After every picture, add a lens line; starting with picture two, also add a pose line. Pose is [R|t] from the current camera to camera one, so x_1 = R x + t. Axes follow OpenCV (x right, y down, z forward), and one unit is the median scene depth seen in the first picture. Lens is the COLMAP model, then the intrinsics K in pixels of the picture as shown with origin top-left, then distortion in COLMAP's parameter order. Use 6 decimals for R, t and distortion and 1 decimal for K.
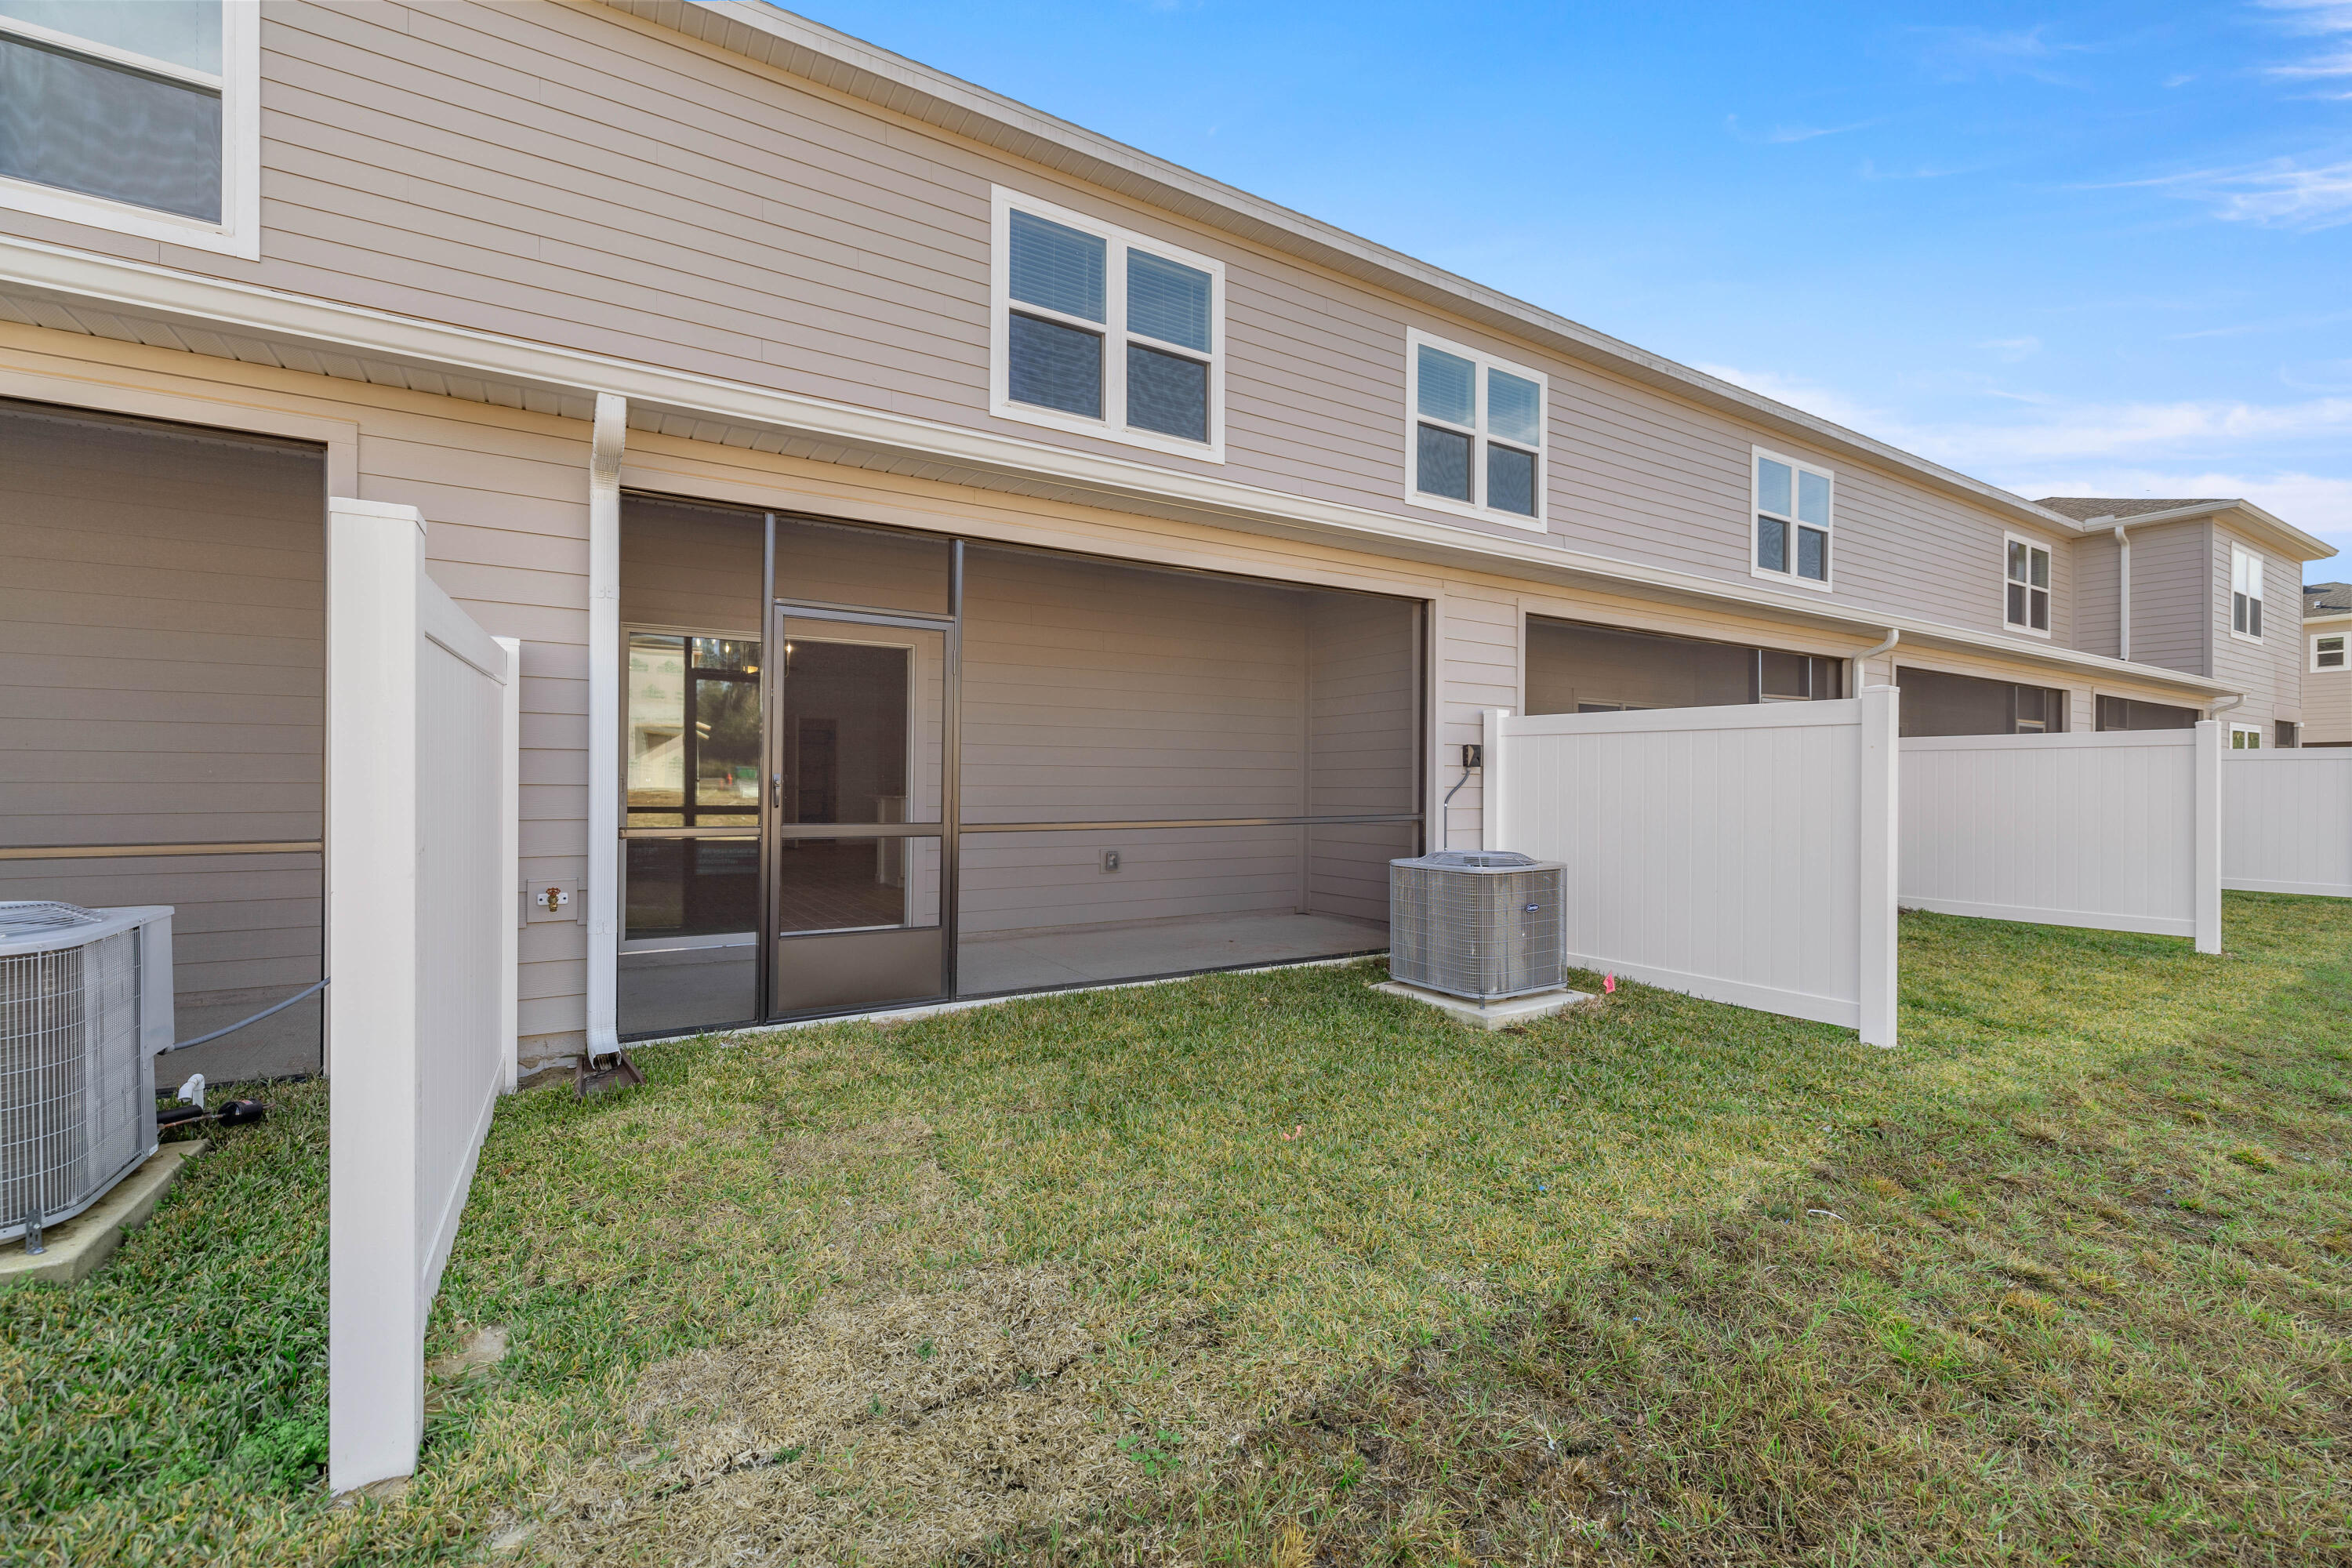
lens RADIAL K [[963.8, 0, 1176.0], [0, 963.8, 784.0], [0, 0, 1]] dist [0.001277, 0.000118]
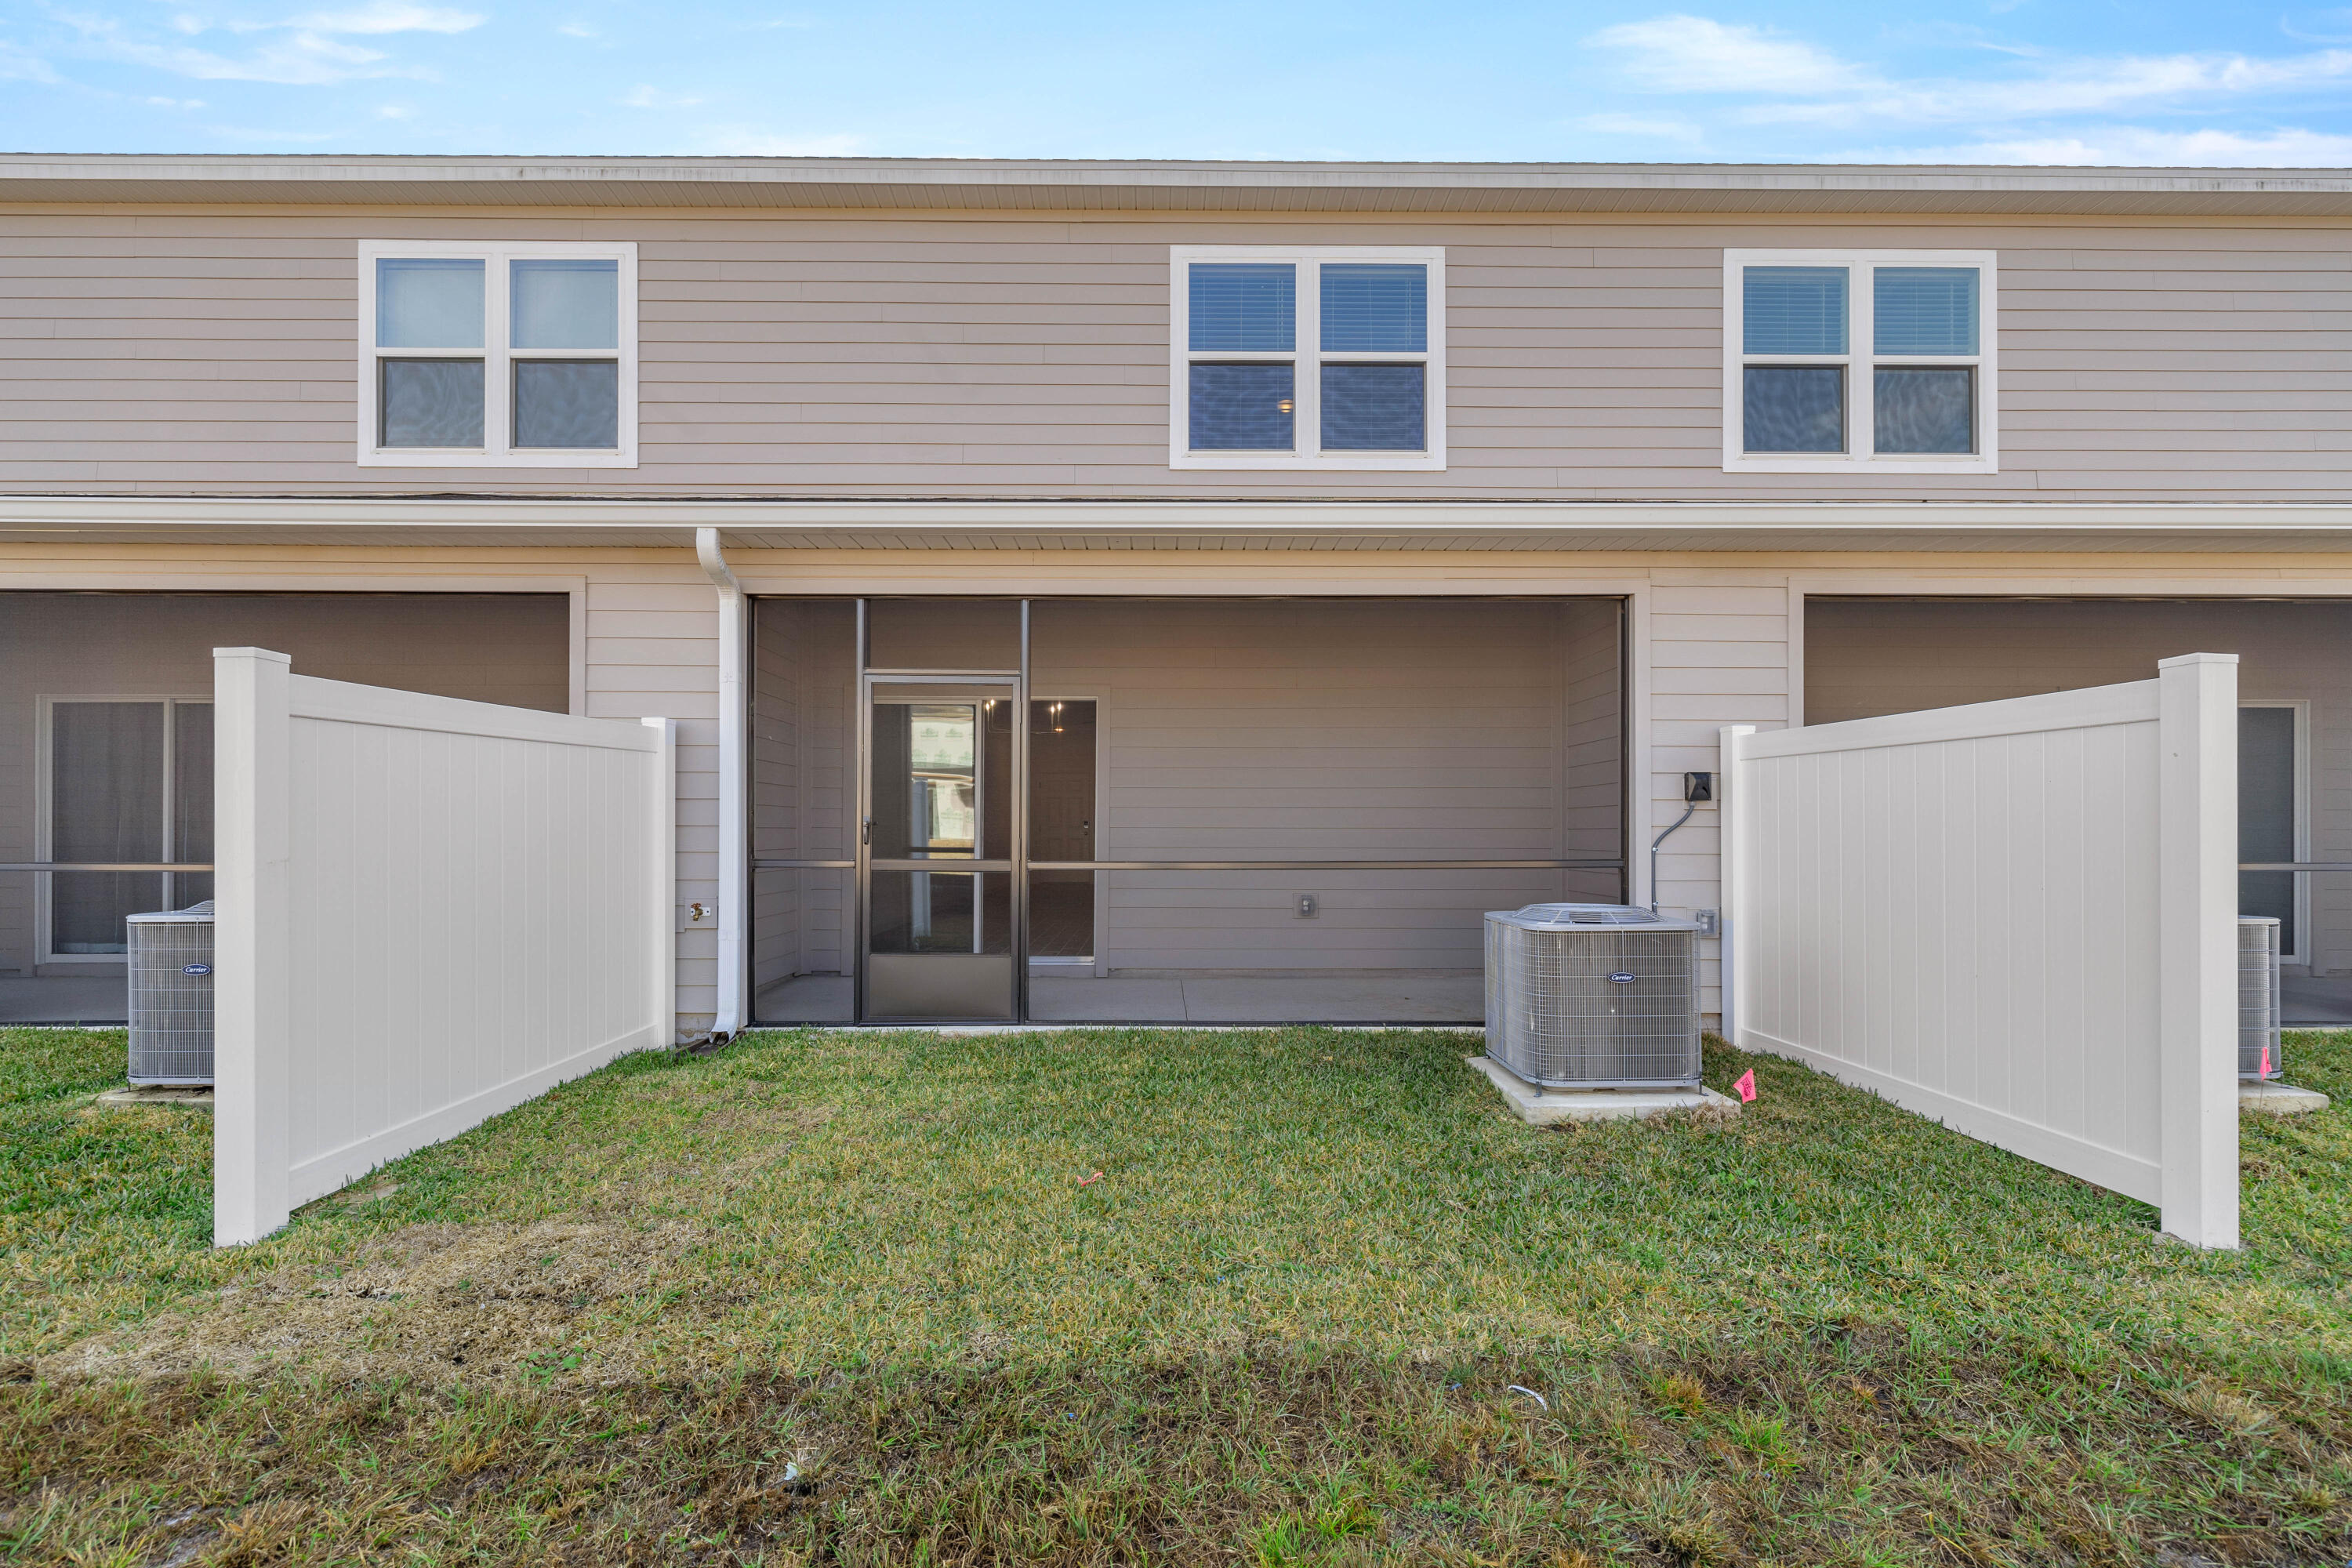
lens RADIAL K [[988.9, 0, 1174.7], [0, 988.9, 826.3], [0, 0, 1]] dist [0.001340, 0.000581]
pose [[0.861523, -0.005922, -0.507684, 0.351385], [0.002994, 0.999974, -0.006585, 0.007246], [0.507710, 0.004153, 0.861518, 0.091371]]
